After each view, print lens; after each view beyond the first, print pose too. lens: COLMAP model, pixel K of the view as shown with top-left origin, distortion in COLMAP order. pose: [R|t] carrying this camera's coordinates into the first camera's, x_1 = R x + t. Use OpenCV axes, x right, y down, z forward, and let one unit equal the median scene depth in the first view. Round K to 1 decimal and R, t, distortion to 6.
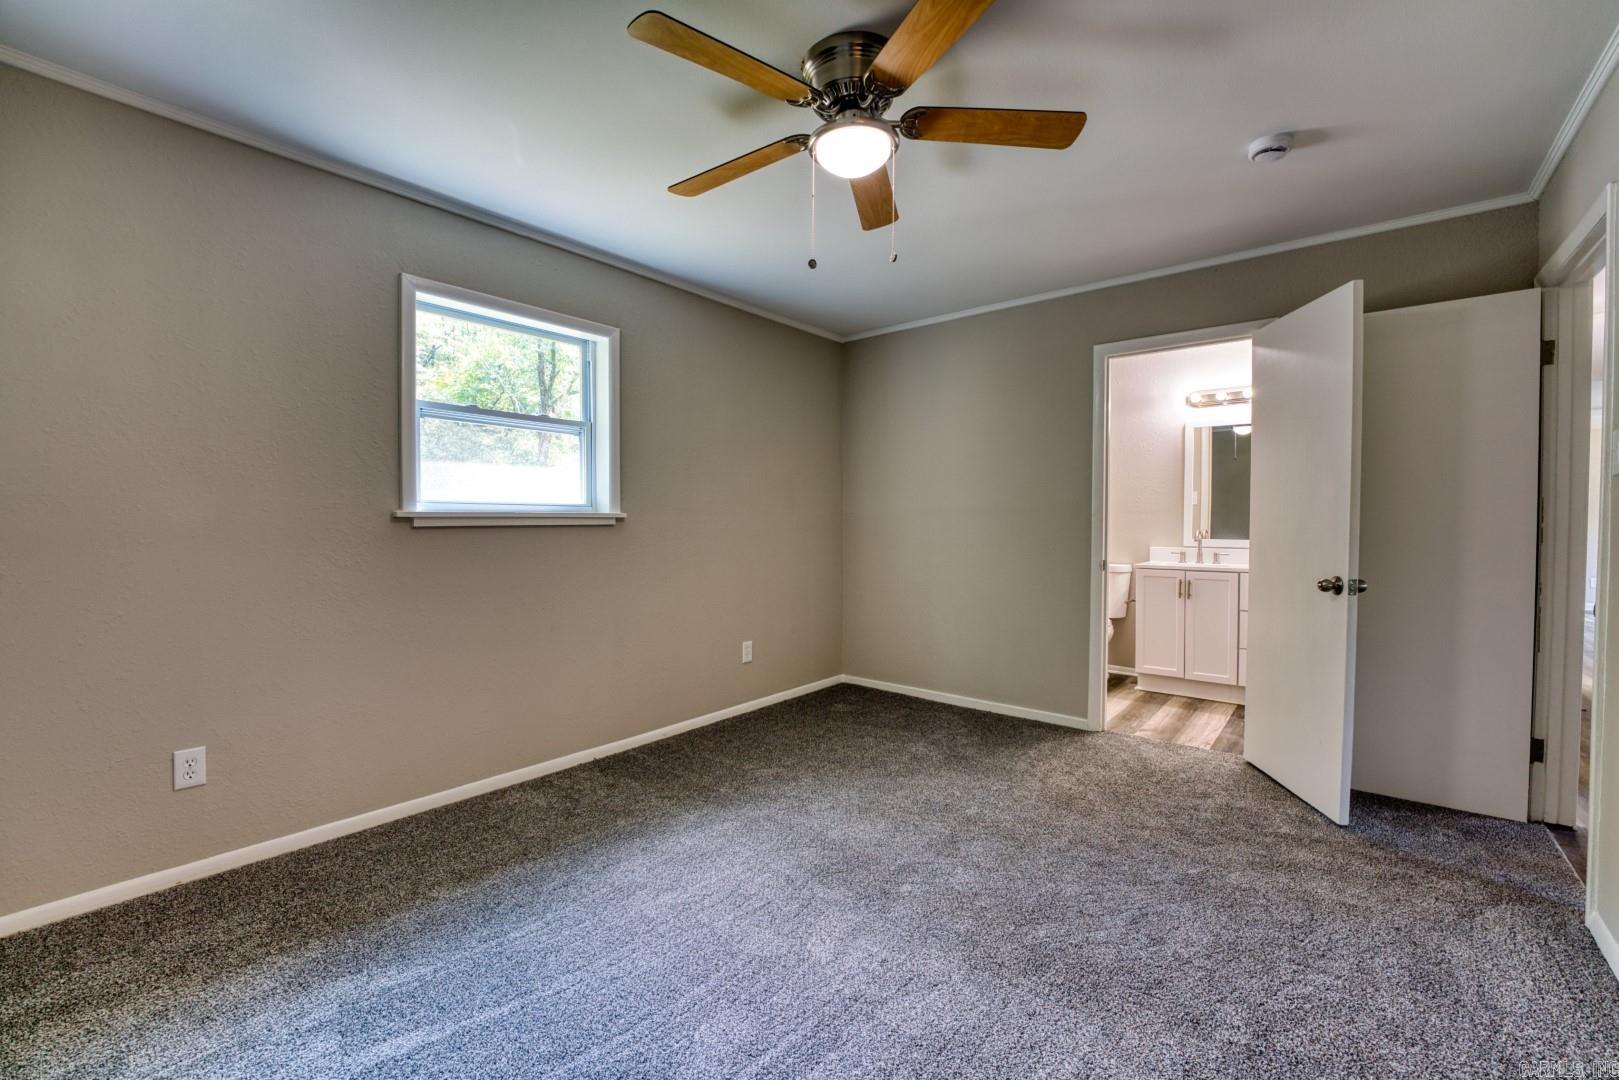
lens RADIAL K [[656.9, 0, 796.5], [0, 656.9, 532.5], [0, 0, 1]] dist [-0.028676, 0.002924]
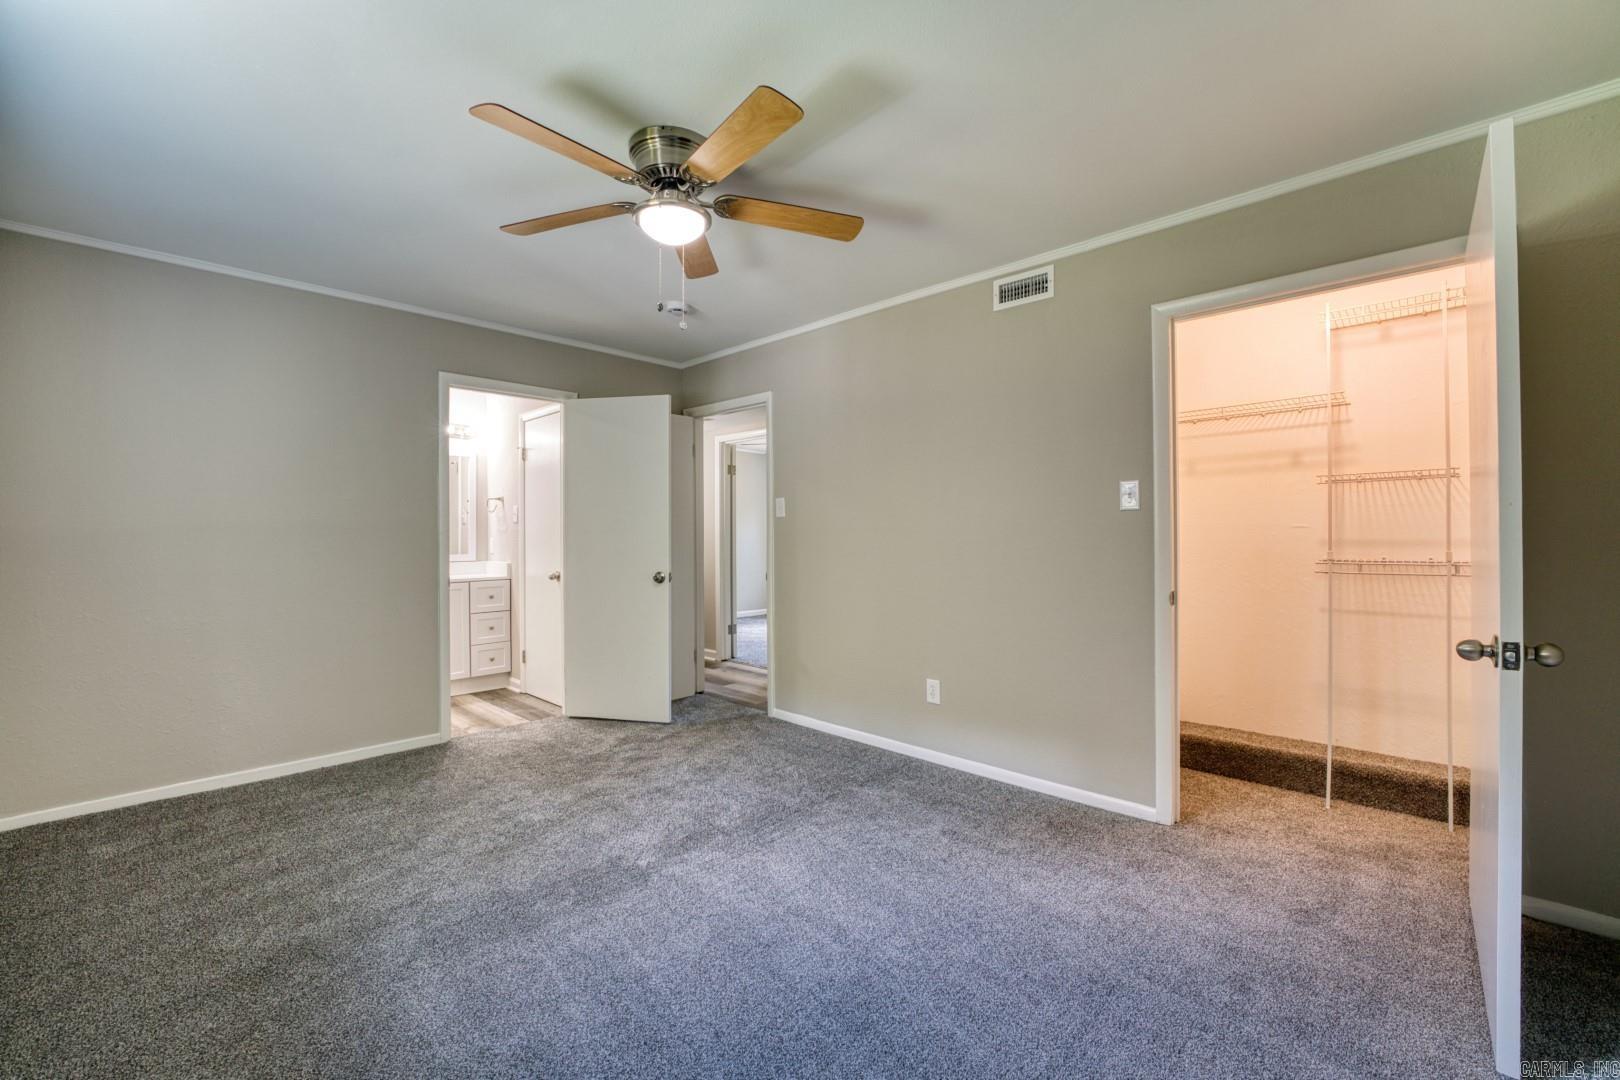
lens RADIAL K [[657.4, 0, 805.6], [0, 657.4, 523.9], [0, 0, 1]] dist [-0.028676, 0.002924]
pose [[0.080904, 0.008784, 0.996683, -0.611200], [0.023380, 0.999669, -0.010709, -0.021150], [-0.996448, 0.024169, 0.080672, 0.383504]]
